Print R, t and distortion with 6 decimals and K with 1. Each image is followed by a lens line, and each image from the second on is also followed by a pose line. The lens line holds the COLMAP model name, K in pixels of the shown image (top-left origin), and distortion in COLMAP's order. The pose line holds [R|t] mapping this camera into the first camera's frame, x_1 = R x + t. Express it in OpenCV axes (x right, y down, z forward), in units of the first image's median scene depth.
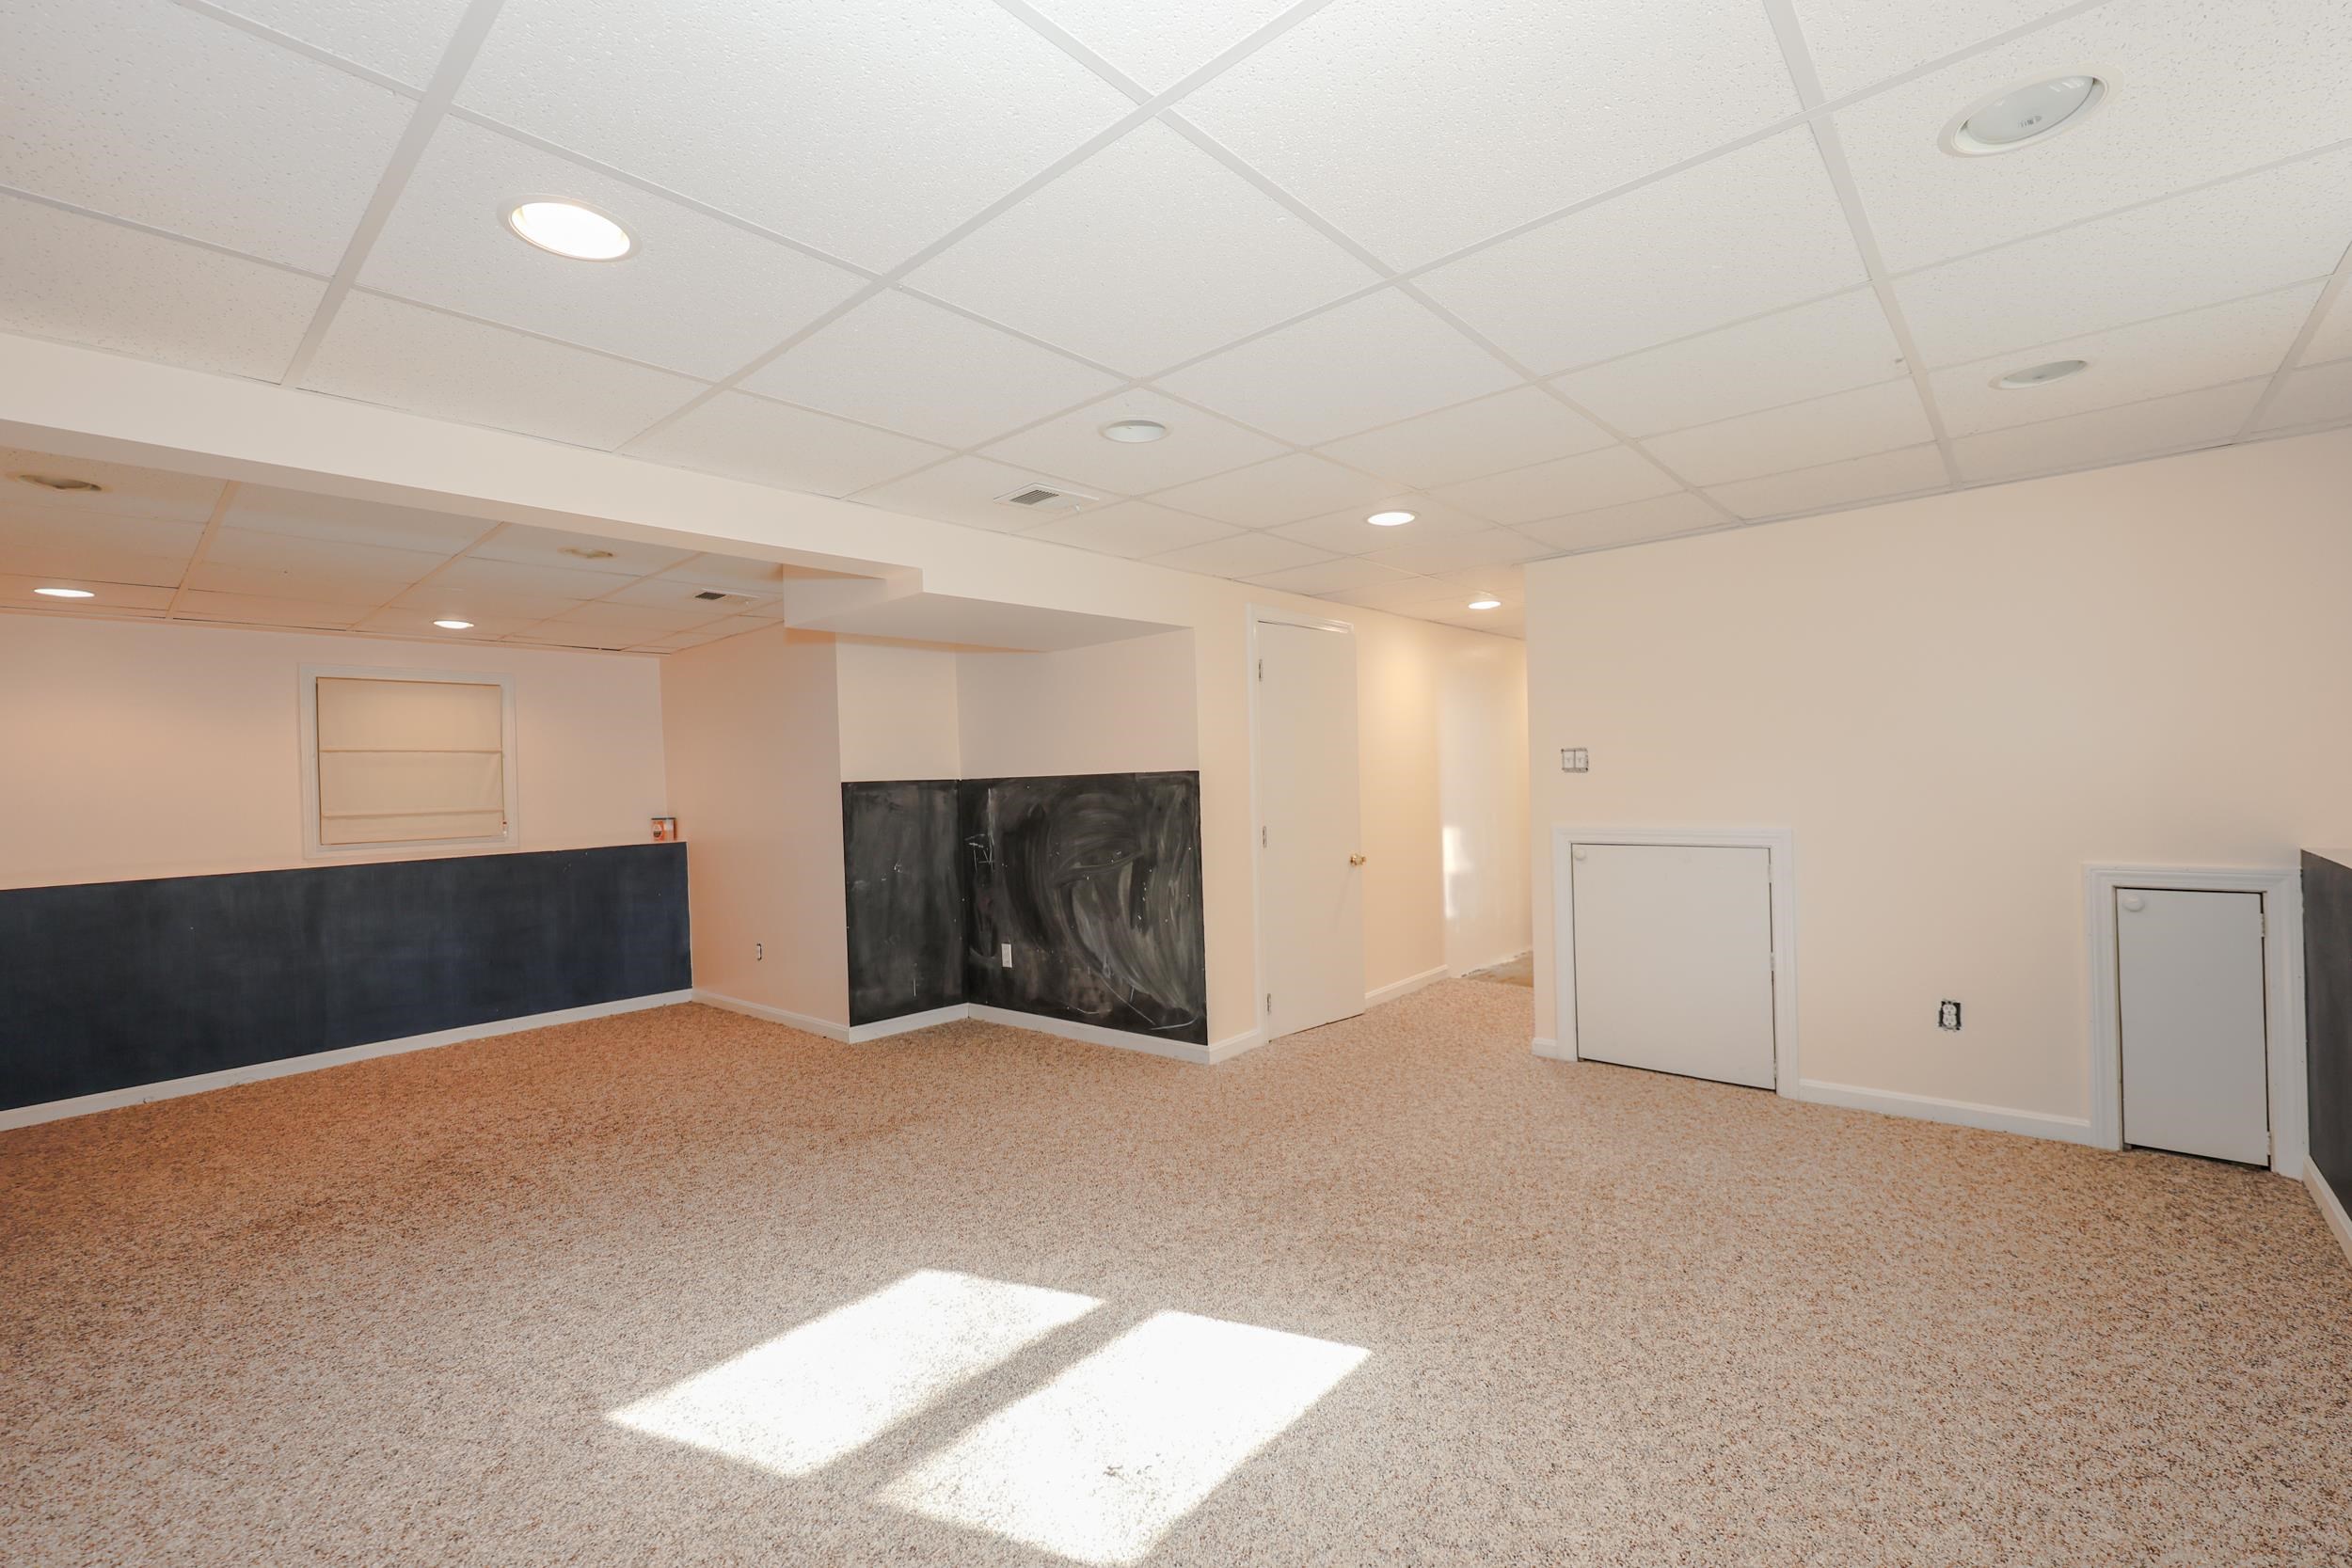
lens RADIAL K [[978.9, 0, 1173.0], [0, 978.9, 788.1], [0, 0, 1]] dist [0.001222, 0.000139]
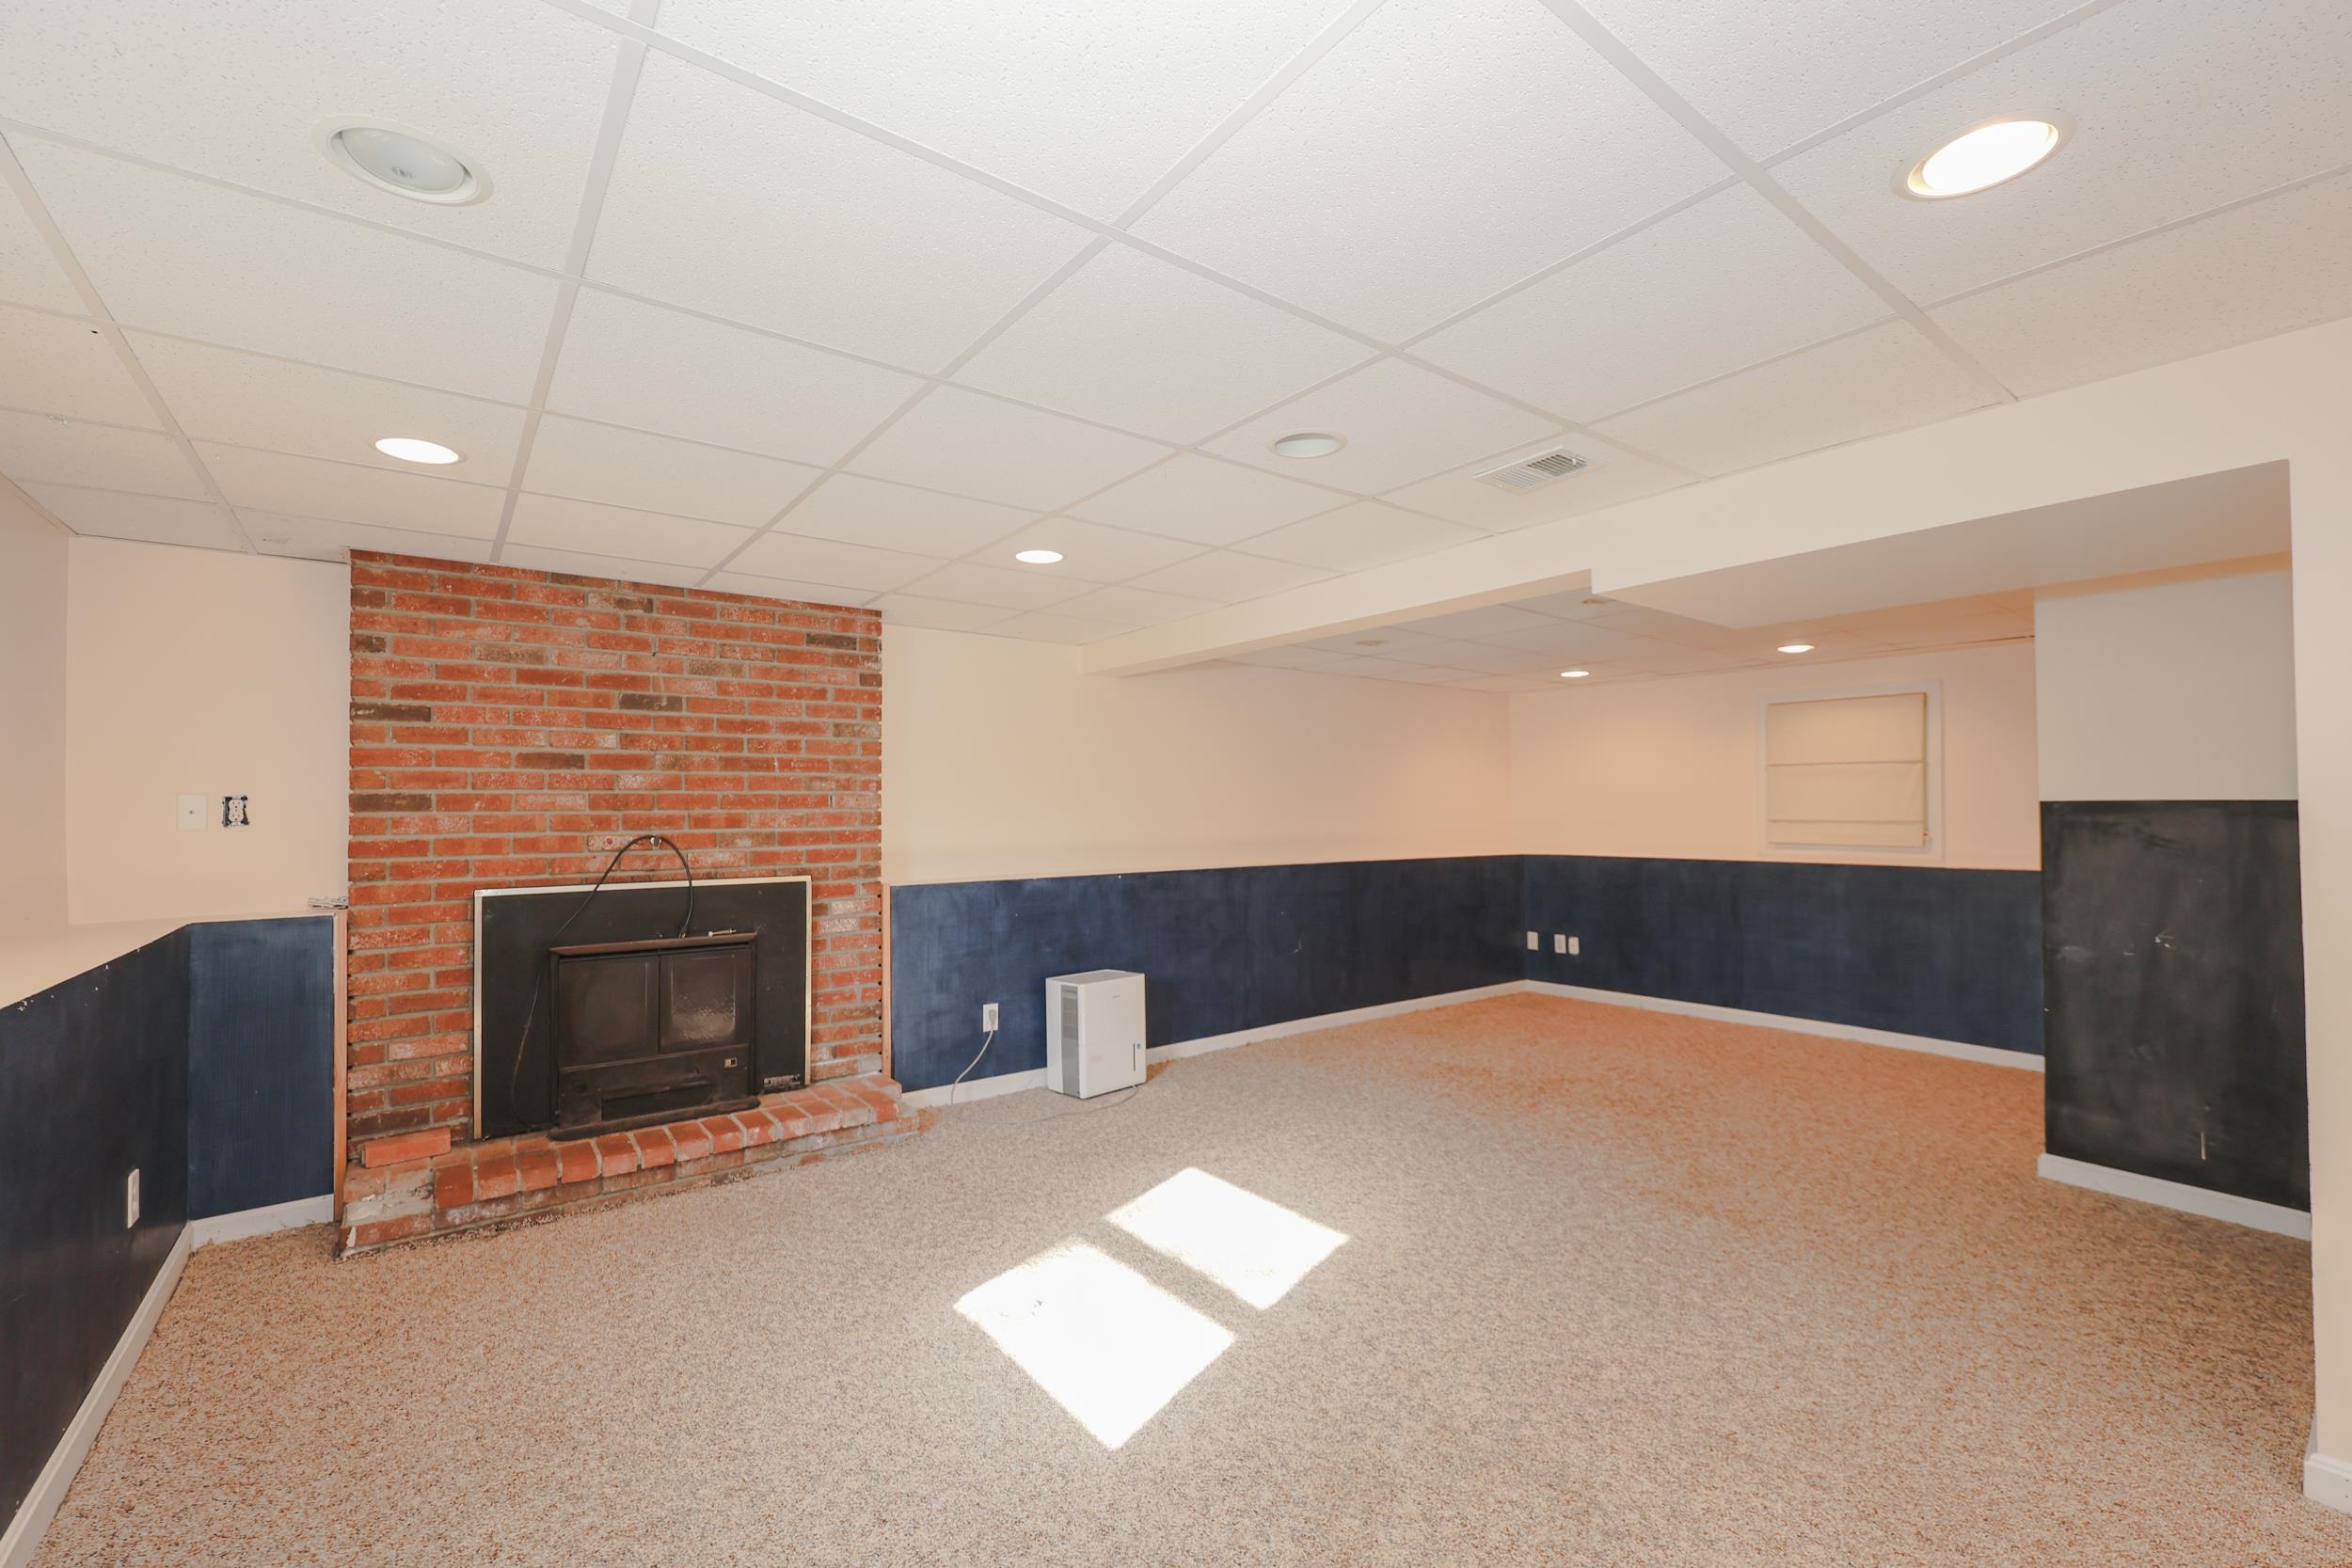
lens RADIAL K [[975.4, 0, 1181.0], [0, 975.4, 797.7], [0, 0, 1]] dist [-0.001573, -0.000046]
pose [[-0.165925, 0.021161, -0.985911, 0.668624], [-0.004508, 0.999743, 0.022217, -0.031630], [0.986128, 0.008131, -0.165787, 0.751548]]
